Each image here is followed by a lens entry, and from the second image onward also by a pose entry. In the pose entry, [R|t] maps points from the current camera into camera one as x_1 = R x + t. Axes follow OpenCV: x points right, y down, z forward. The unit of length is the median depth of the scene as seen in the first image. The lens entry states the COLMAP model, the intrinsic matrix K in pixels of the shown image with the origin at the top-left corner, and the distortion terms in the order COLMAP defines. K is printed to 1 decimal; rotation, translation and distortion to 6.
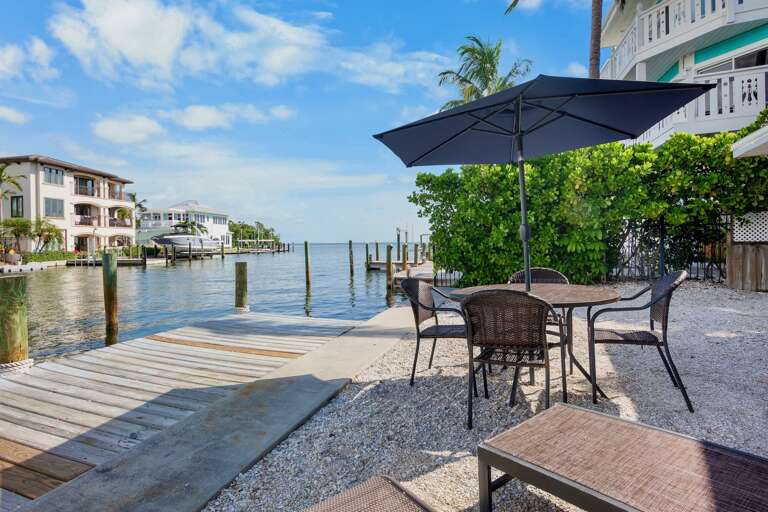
lens RADIAL K [[385.4, 0, 380.6], [0, 385.4, 245.3], [0, 0, 1]] dist [-0.014720, 0.000963]
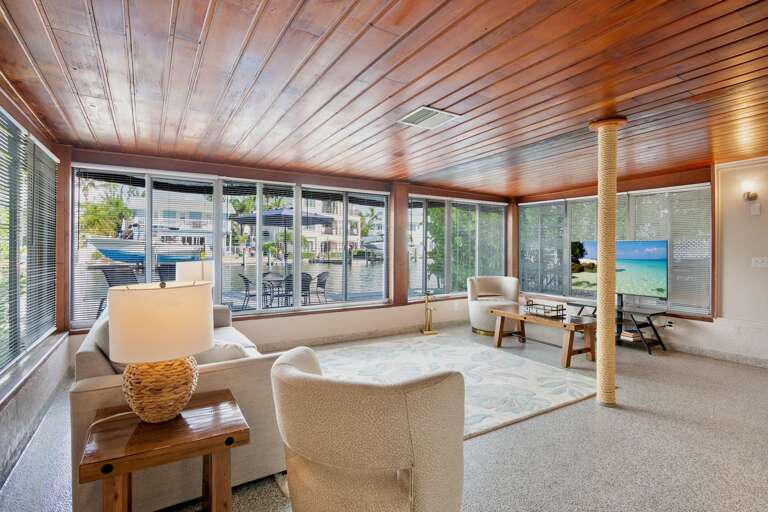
lens RADIAL K [[385.4, 0, 379.6], [0, 385.4, 239.5], [0, 0, 1]] dist [-0.014720, 0.000963]
pose [[0.826794, 0.010115, -0.562413, 0.231703], [-0.025991, 0.999457, -0.020234, -0.011684], [0.561904, 0.031346, 0.826609, -0.084810]]
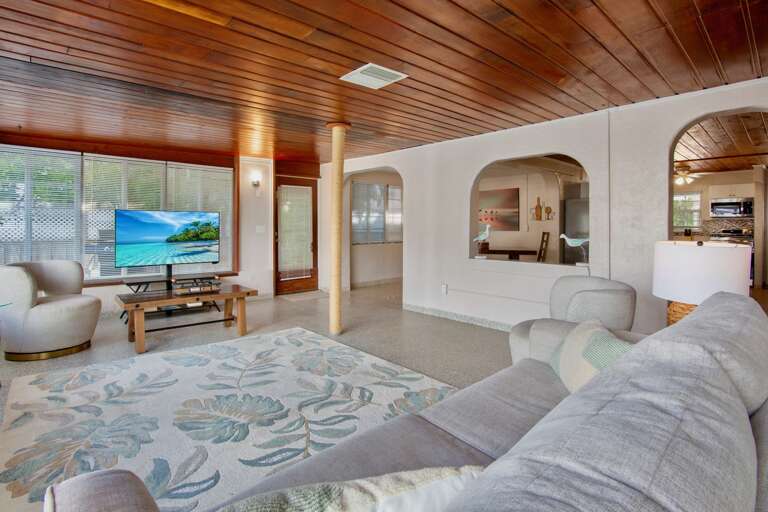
lens RADIAL K [[385.4, 0, 390.2], [0, 385.4, 230.9], [0, 0, 1]] dist [-0.014720, 0.000963]
pose [[0.374698, 0.014602, 0.927032, 0.096026], [-0.003218, 0.999890, -0.014450, -0.005820], [-0.927141, 0.002431, 0.374704, -0.030924]]
